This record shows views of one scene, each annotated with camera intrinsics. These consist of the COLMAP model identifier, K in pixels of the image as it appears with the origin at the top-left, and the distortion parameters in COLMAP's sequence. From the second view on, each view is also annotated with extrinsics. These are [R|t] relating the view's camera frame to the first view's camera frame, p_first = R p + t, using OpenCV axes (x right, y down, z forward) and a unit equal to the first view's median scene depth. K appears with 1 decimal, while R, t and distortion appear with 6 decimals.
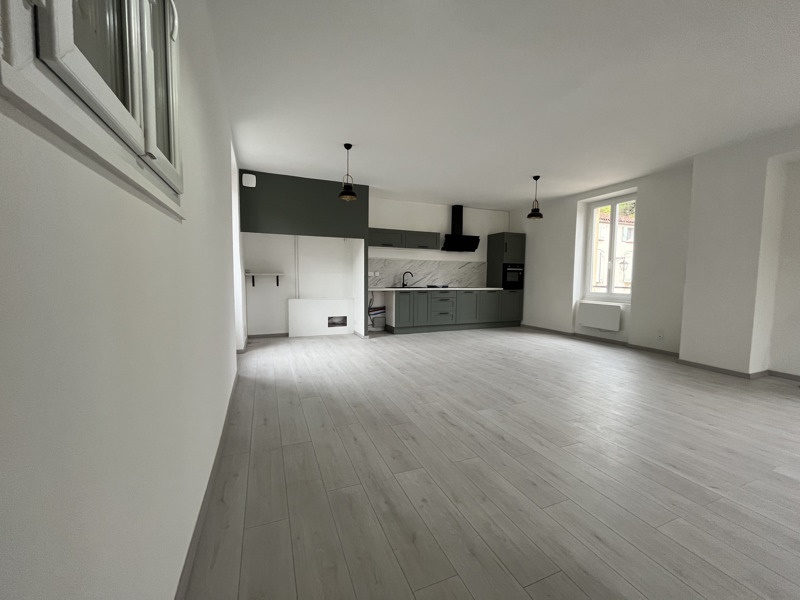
lens RADIAL K [[322.4, 0, 397.7], [0, 322.4, 299.5], [0, 0, 1]] dist [-0.003594, -0.000268]
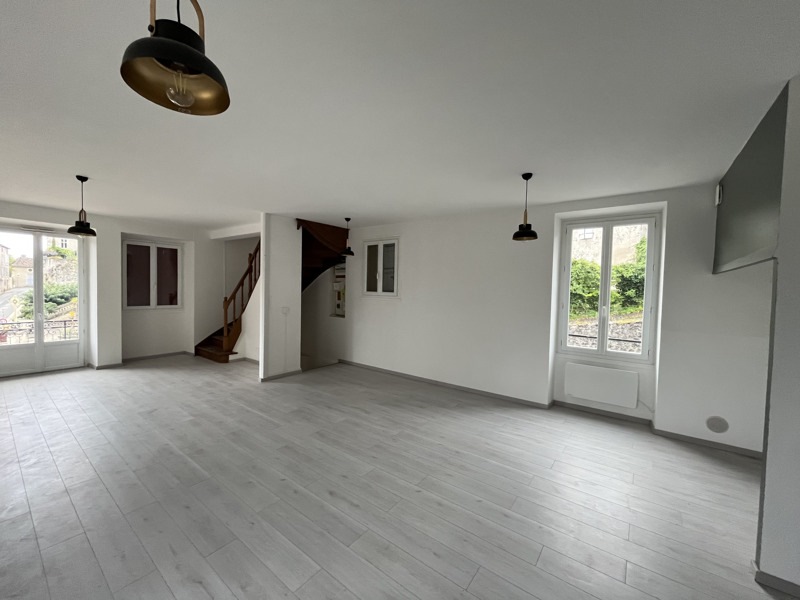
lens RADIAL K [[322.4, 0, 397.7], [0, 322.4, 299.5], [0, 0, 1]] dist [-0.003594, -0.000268]
pose [[-0.863680, -0.010953, -0.503921, 0.357010], [-0.066063, 0.993599, 0.091629, -0.147342], [0.499692, 0.112429, -0.858876, 1.052288]]
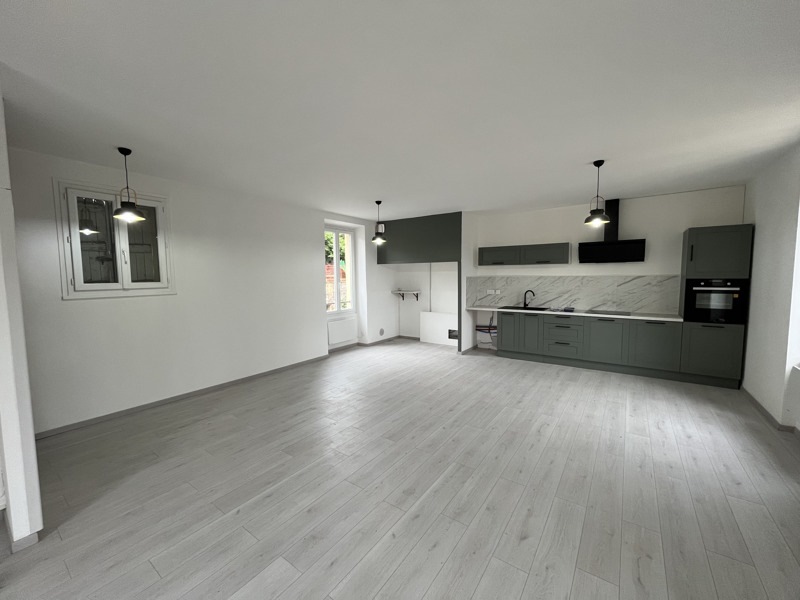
lens RADIAL K [[322.4, 0, 397.7], [0, 322.4, 299.5], [0, 0, 1]] dist [-0.003594, -0.000268]
pose [[0.530131, 0.048859, -0.846507, 0.682395], [-0.044381, 0.998569, 0.029842, -0.082097], [0.846753, 0.021749, 0.531541, 0.252395]]
